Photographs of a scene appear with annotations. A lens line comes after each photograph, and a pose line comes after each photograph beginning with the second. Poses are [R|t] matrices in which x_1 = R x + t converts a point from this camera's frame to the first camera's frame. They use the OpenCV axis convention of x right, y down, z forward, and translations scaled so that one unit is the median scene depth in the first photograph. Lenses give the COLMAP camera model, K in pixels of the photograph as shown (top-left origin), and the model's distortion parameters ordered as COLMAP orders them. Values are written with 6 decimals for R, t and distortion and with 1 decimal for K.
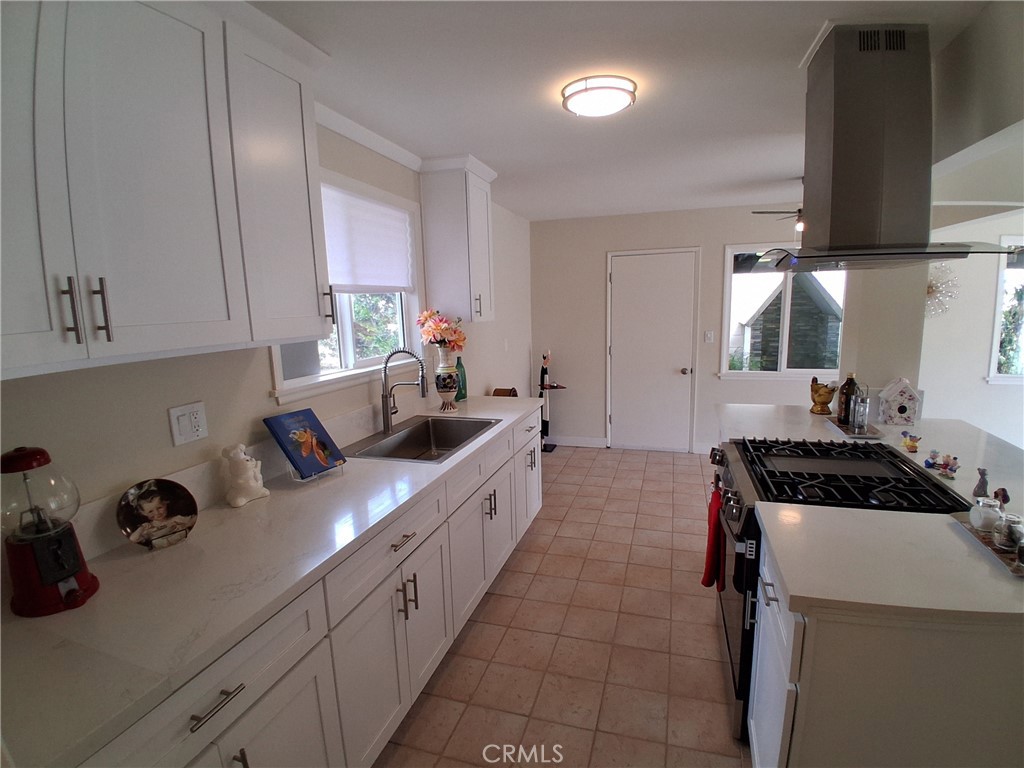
lens RADIAL K [[506.3, 0, 517.6], [0, 506.3, 390.8], [0, 0, 1]] dist [0.000036, -0.043143]
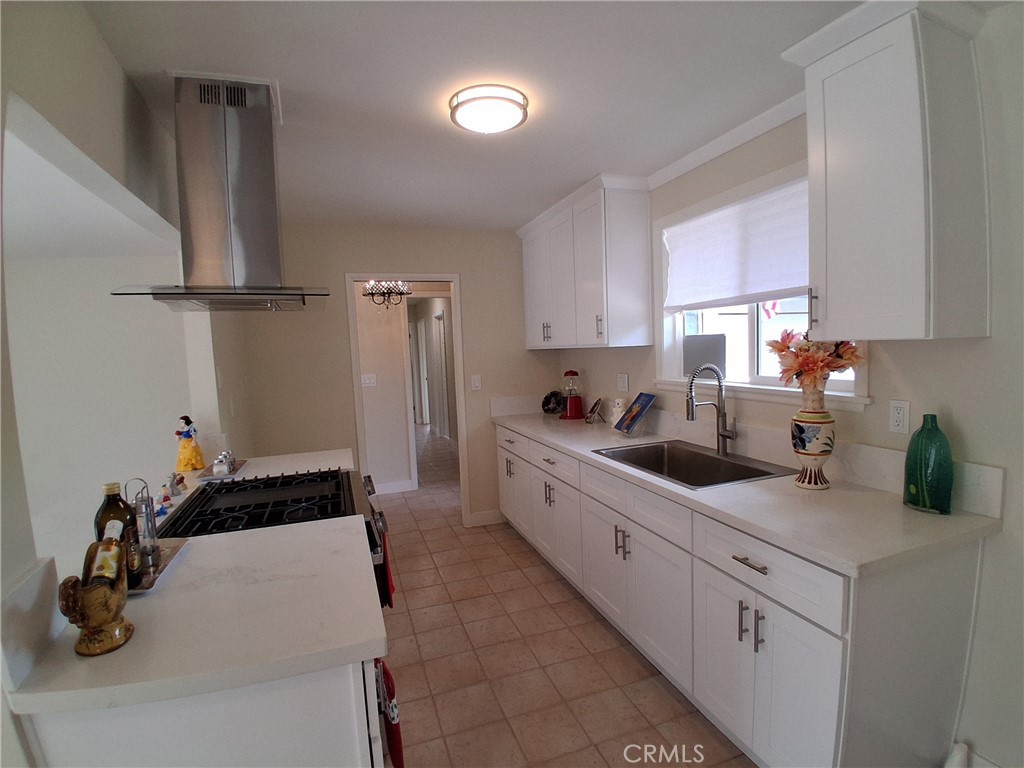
lens RADIAL K [[501.3, 0, 520.3], [0, 501.3, 389.0], [0, 0, 1]] dist [0.014809, -0.052962]
pose [[-0.797107, 0.111072, -0.593534, 0.610105], [-0.036961, 0.972119, 0.231557, -0.249069], [0.602705, 0.206513, -0.770778, 1.566762]]
